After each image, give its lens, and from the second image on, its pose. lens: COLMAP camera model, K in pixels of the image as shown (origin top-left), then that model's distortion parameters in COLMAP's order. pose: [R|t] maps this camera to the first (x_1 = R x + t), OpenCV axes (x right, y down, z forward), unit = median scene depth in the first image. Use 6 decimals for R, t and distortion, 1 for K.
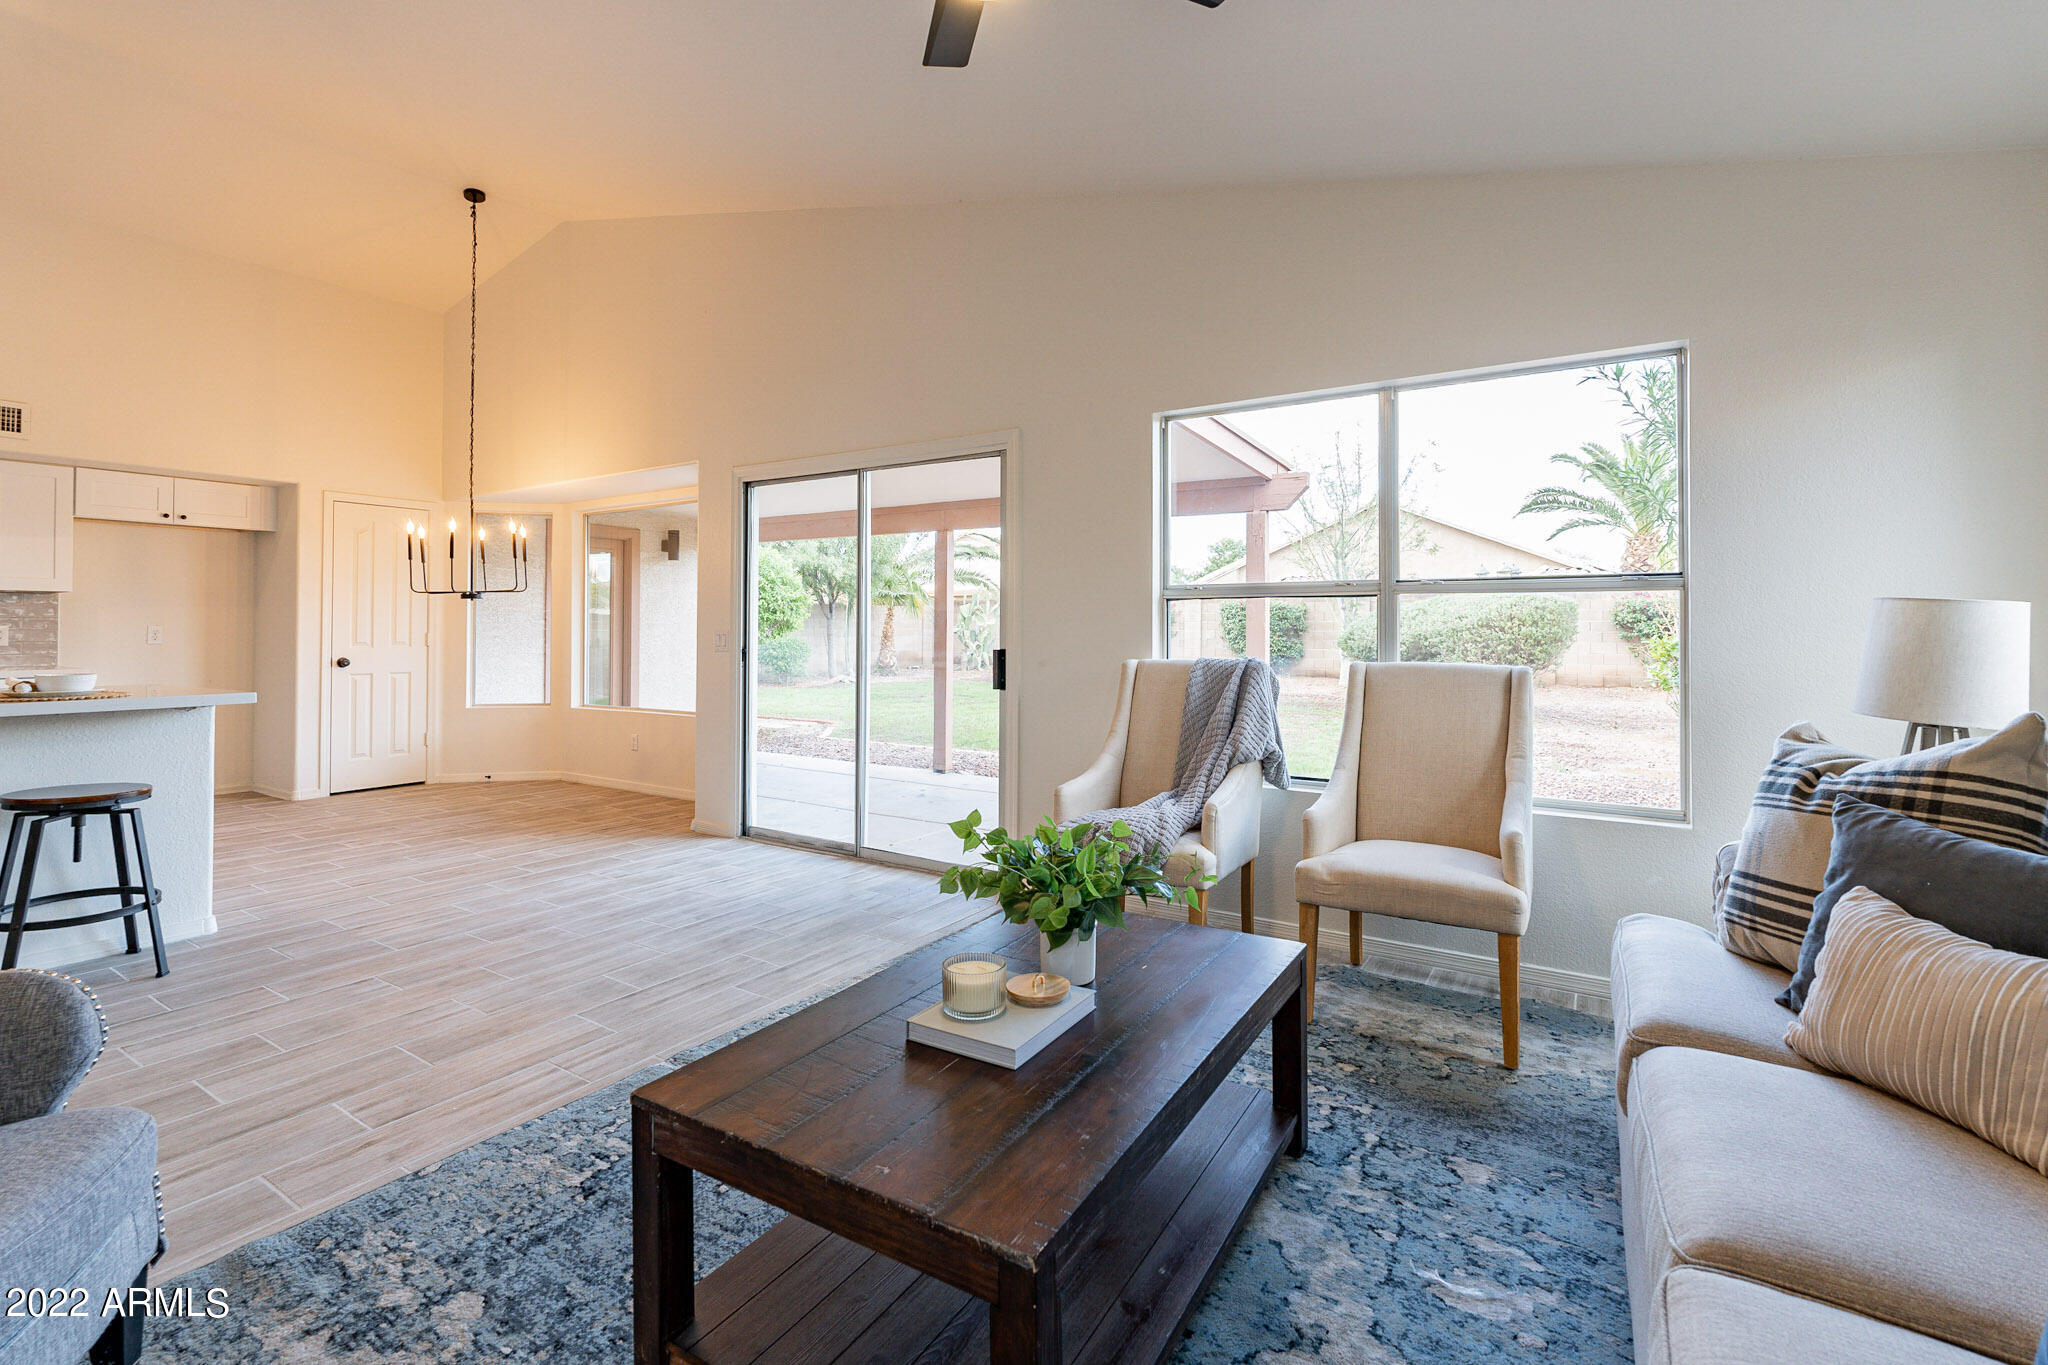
lens RADIAL K [[922.6, 0, 1024.9], [0, 922.6, 614.3], [0, 0, 1]] dist [-0.000029, 0.000136]
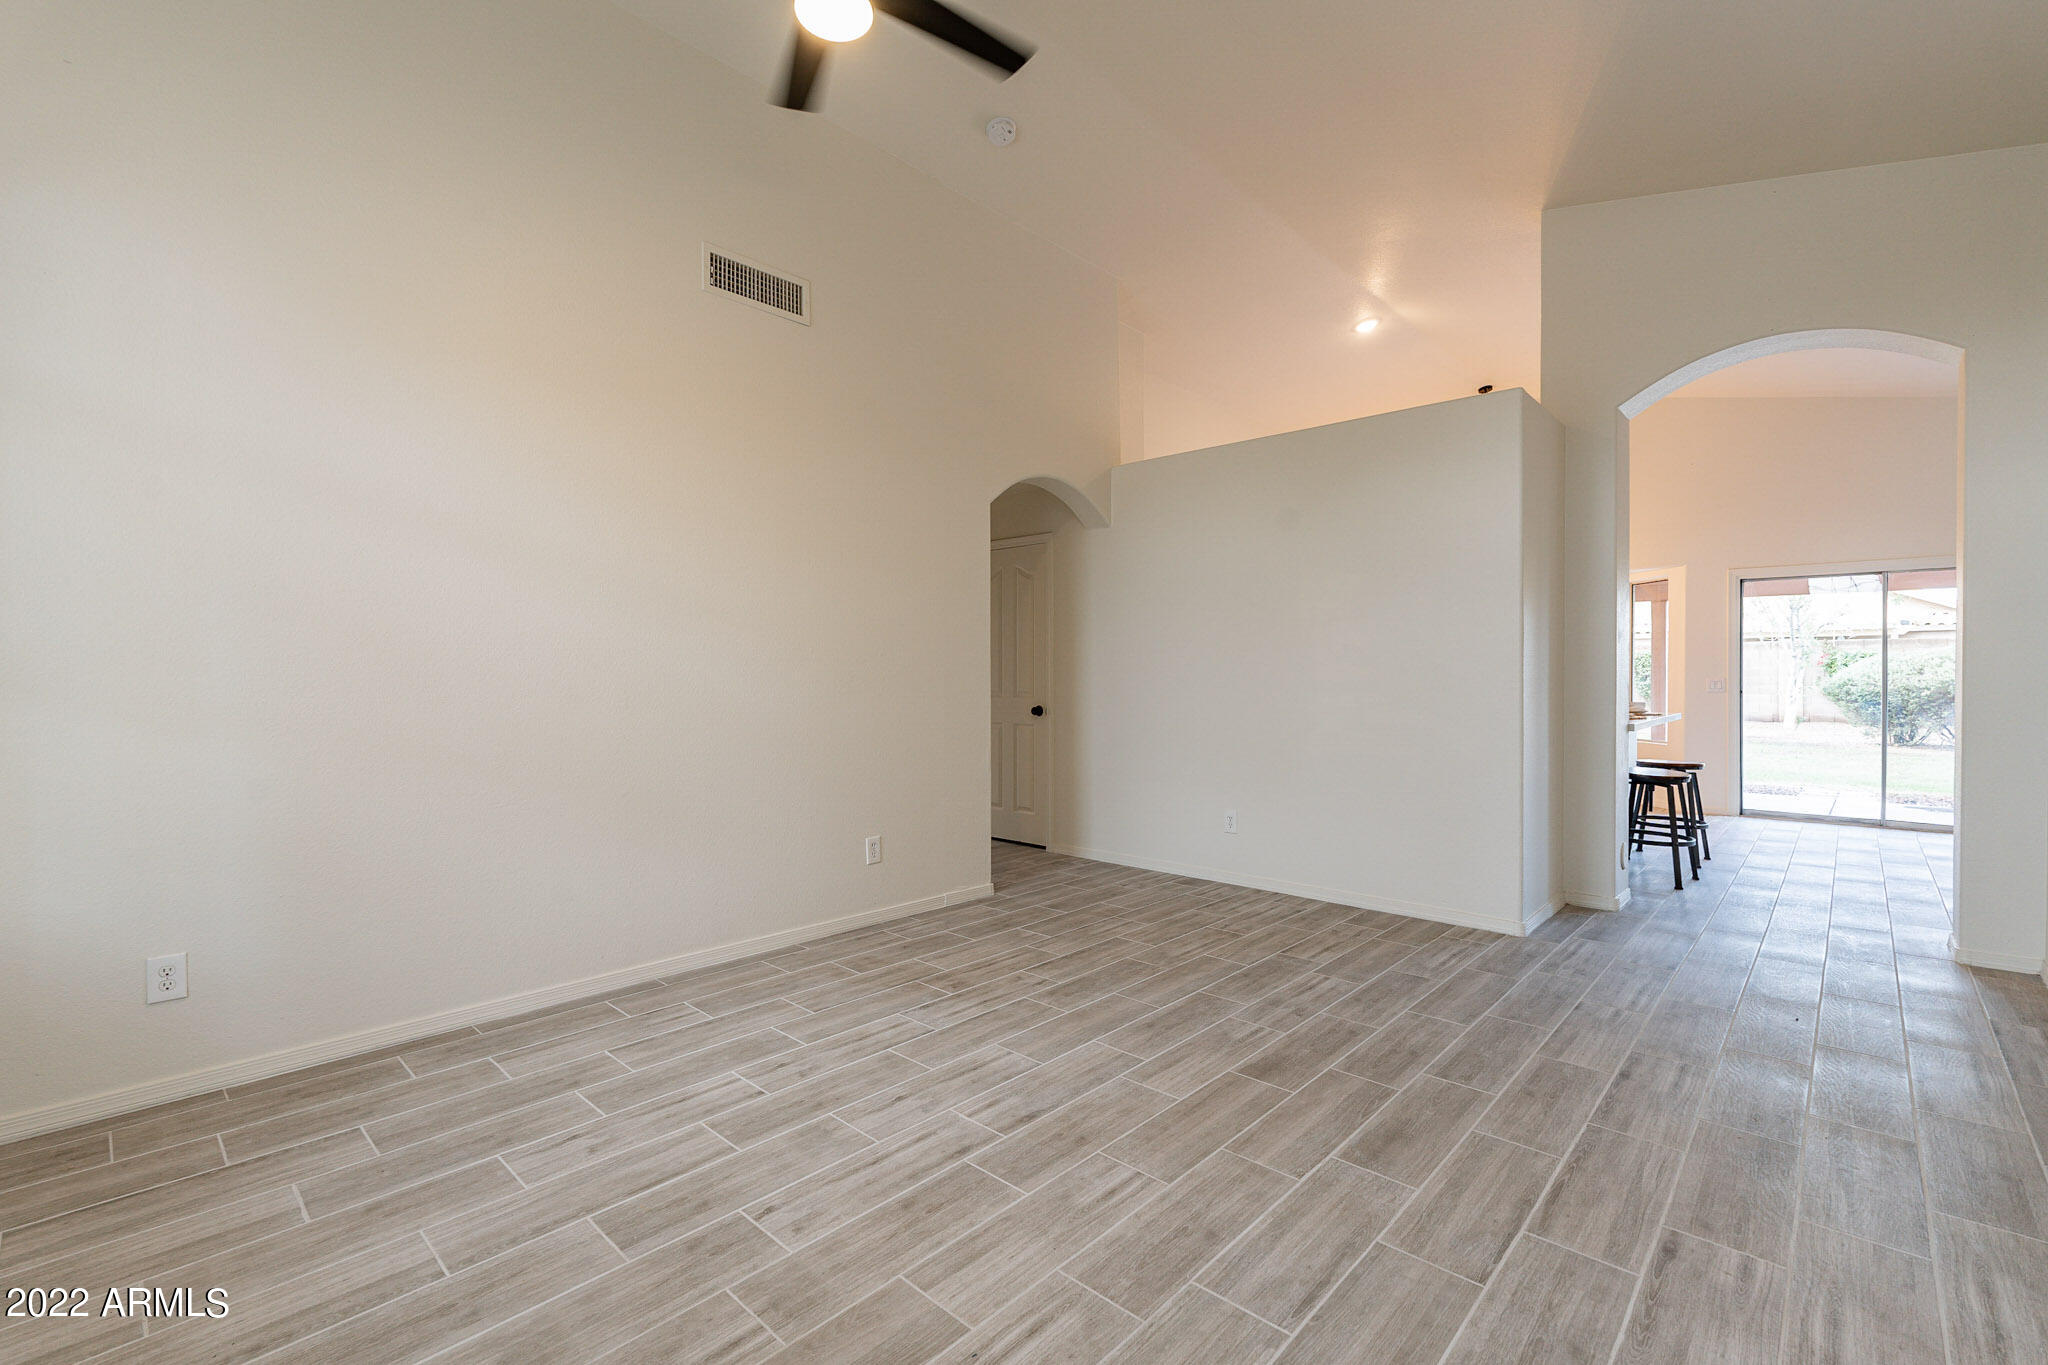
lens RADIAL K [[902.4, 0, 1024.0], [0, 902.4, 682.5], [0, 0, 1]] dist [-0.002021, -0.000172]
pose [[0.985056, -0.003525, -0.172196, -1.198350], [0.007042, 0.999779, 0.019821, -0.011004], [0.172088, -0.020737, 0.984863, -0.632617]]
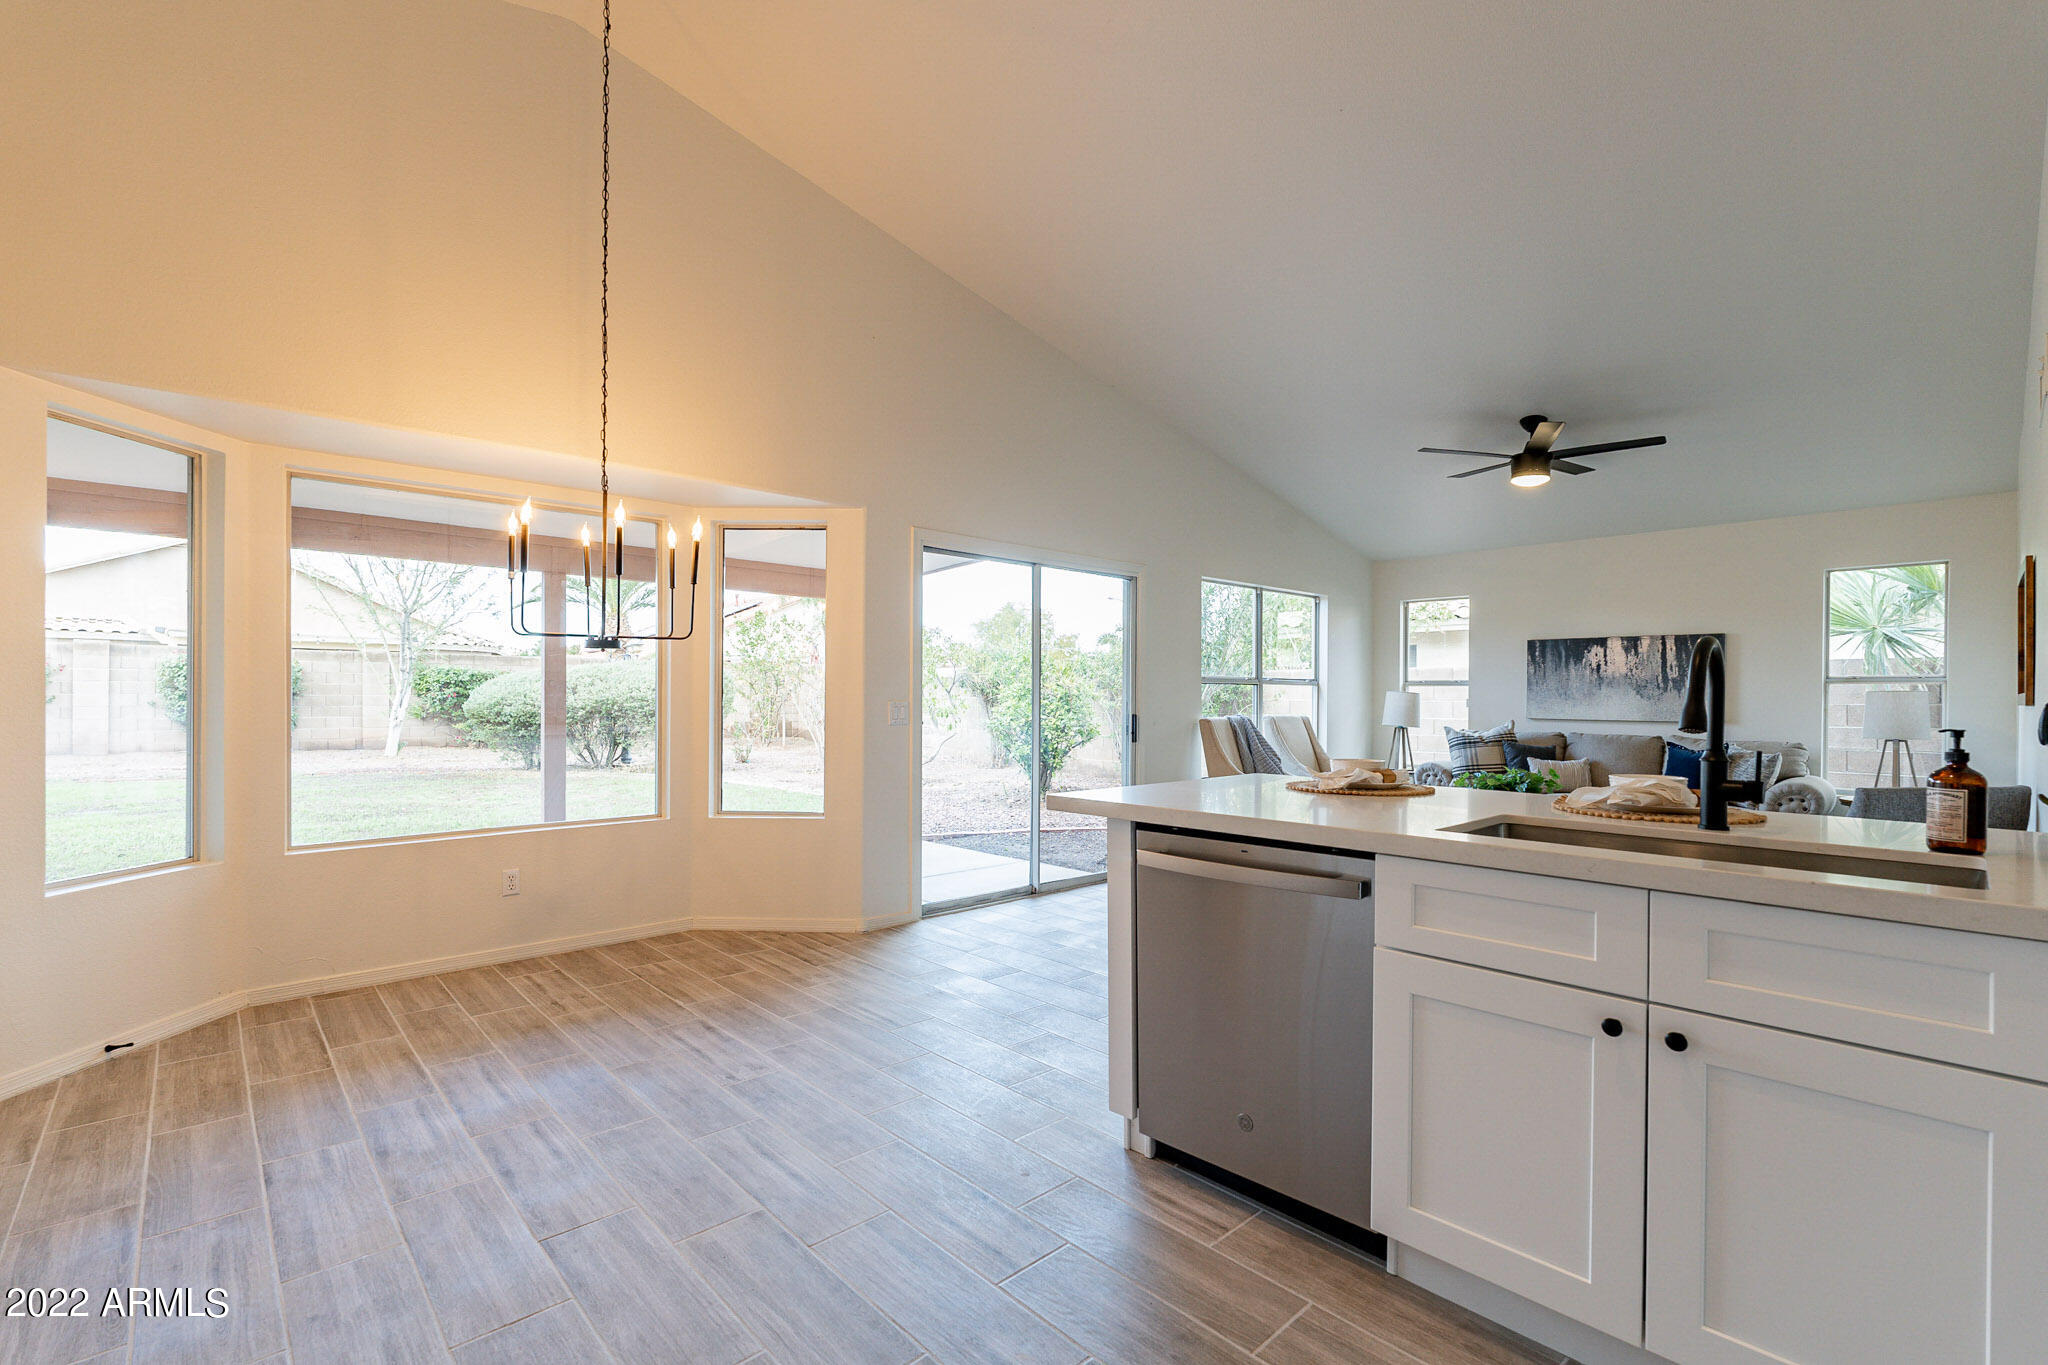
lens RADIAL K [[901.6, 0, 1016.2], [0, 901.6, 691.4], [0, 0, 1]] dist [-0.002066, -0.000064]
pose [[0.253688, 0.005370, 0.967271, -1.189440], [-0.020943, 0.999781, -0.000058, 0.005133], [-0.967059, -0.020243, 0.253745, 0.672868]]
